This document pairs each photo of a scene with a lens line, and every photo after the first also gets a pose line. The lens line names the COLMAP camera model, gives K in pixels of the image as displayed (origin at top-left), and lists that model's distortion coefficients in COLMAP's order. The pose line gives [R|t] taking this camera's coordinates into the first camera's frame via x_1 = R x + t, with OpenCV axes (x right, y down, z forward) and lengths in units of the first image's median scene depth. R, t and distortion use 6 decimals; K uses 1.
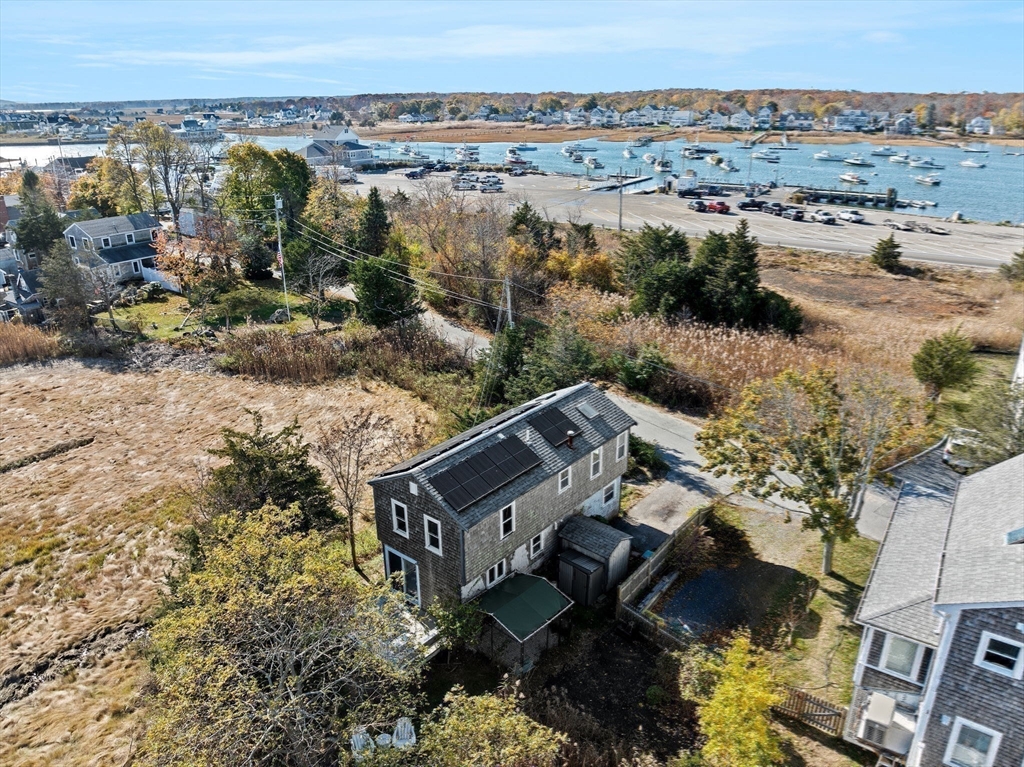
lens RADIAL K [[719.6, 0, 507.4], [0, 719.6, 382.8], [0, 0, 1]] dist [-0.040660, 0.001126]
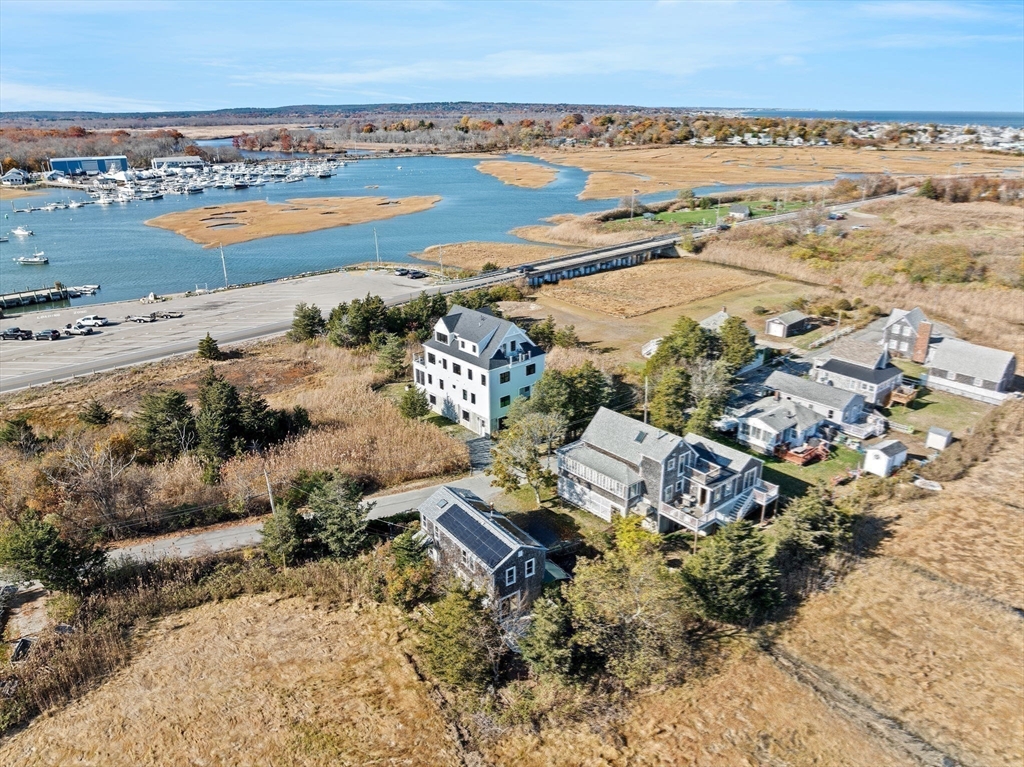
lens RADIAL K [[719.6, 0, 507.4], [0, 719.6, 382.8], [0, 0, 1]] dist [-0.040660, 0.001126]
pose [[0.264077, -0.337690, 0.903454, -0.482235], [0.364619, 0.902145, 0.230623, -0.205497], [-0.892926, 0.268514, 0.361364, 0.043586]]
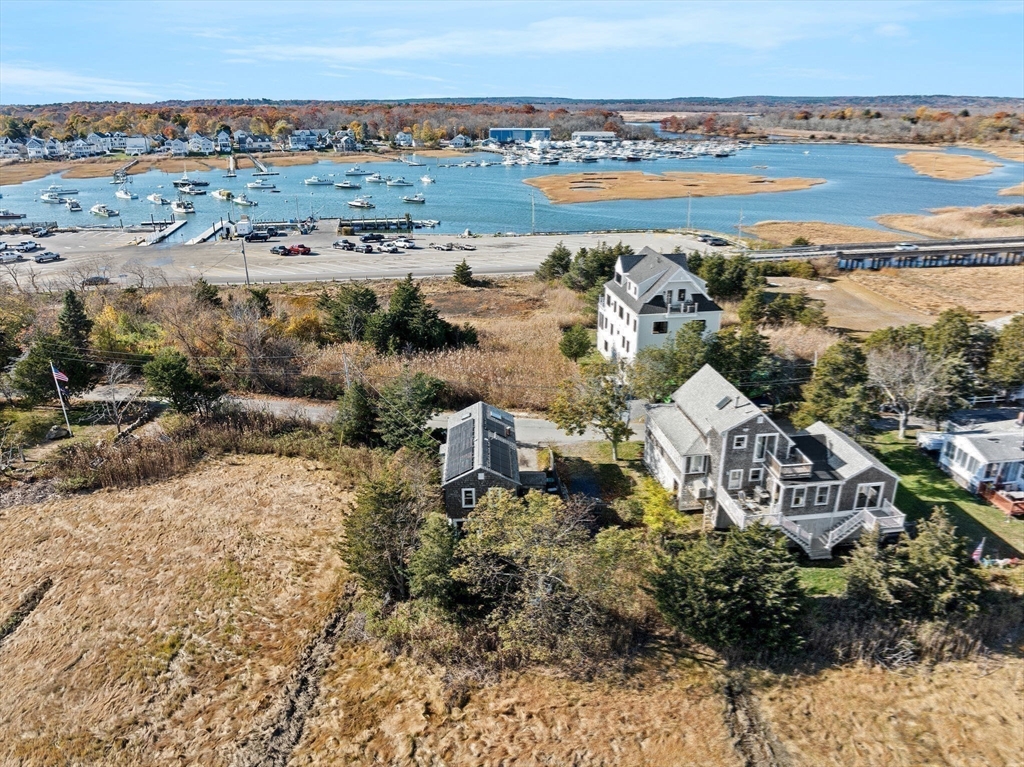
lens RADIAL K [[719.6, 0, 507.4], [0, 719.6, 382.8], [0, 0, 1]] dist [-0.040660, 0.001126]
pose [[0.744066, -0.239212, 0.623814, -0.307344], [0.246734, 0.966086, 0.076165, -0.054155], [-0.620877, 0.097244, 0.777853, -0.127477]]
